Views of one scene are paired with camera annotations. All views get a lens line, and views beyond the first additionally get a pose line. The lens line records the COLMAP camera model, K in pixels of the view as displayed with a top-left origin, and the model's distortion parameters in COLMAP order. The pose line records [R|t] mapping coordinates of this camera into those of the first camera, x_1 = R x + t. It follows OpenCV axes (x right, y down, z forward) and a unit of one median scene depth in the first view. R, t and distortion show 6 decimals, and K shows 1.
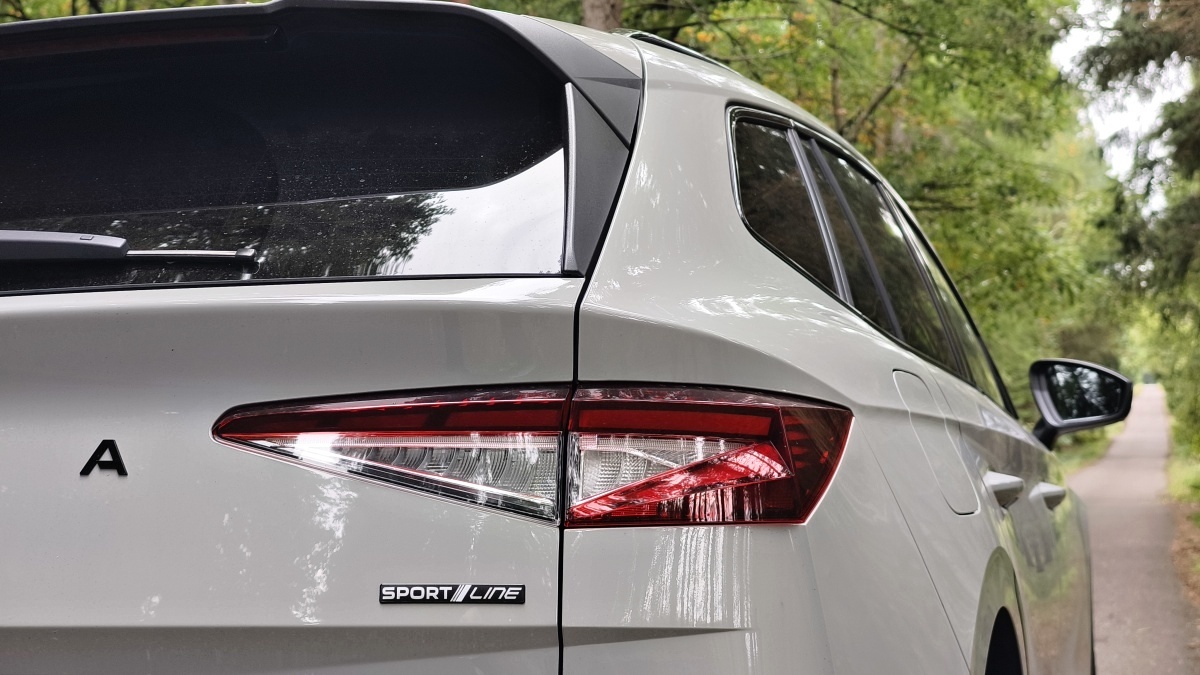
lens RADIAL K [[1737.2, 0, 600.0], [0, 1737.2, 337.5], [0, 0, 1]] dist [0.009680, -0.017206]
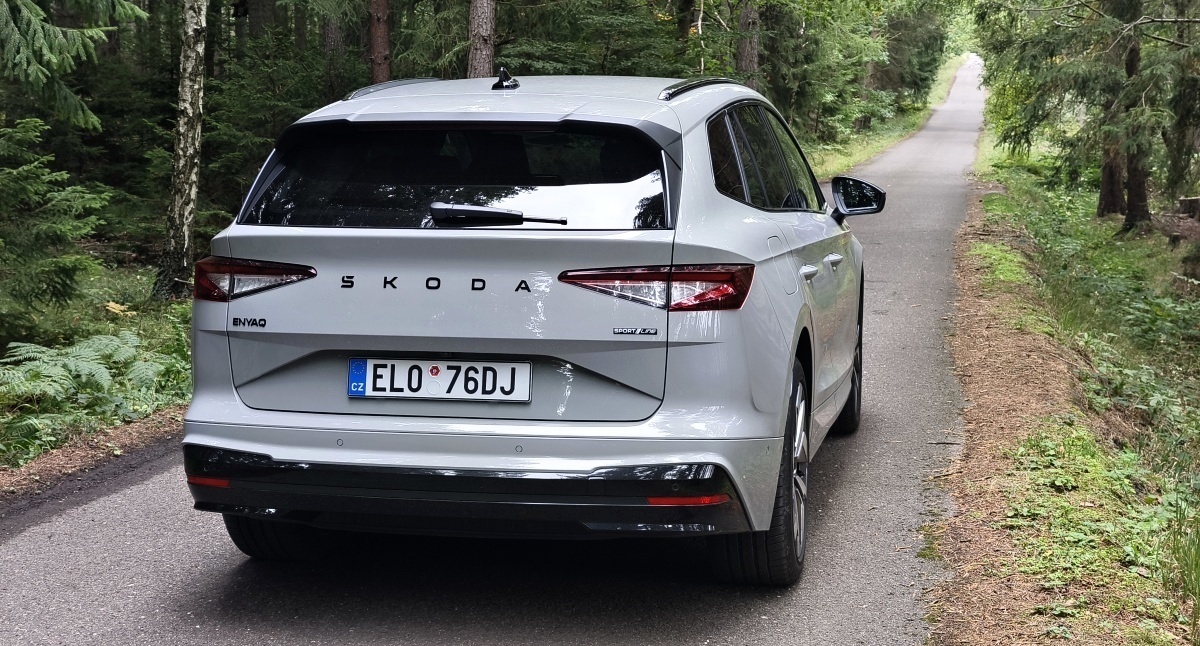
lens RADIAL K [[1651.4, 0, 600.0], [0, 1651.4, 323.0], [0, 0, 1]] dist [0.008727, -0.001582]
pose [[0.995684, 0.016585, 0.091314, -0.396712], [-0.033833, 0.981059, 0.190730, -0.417248], [-0.086421, -0.192996, 0.977386, -1.846432]]
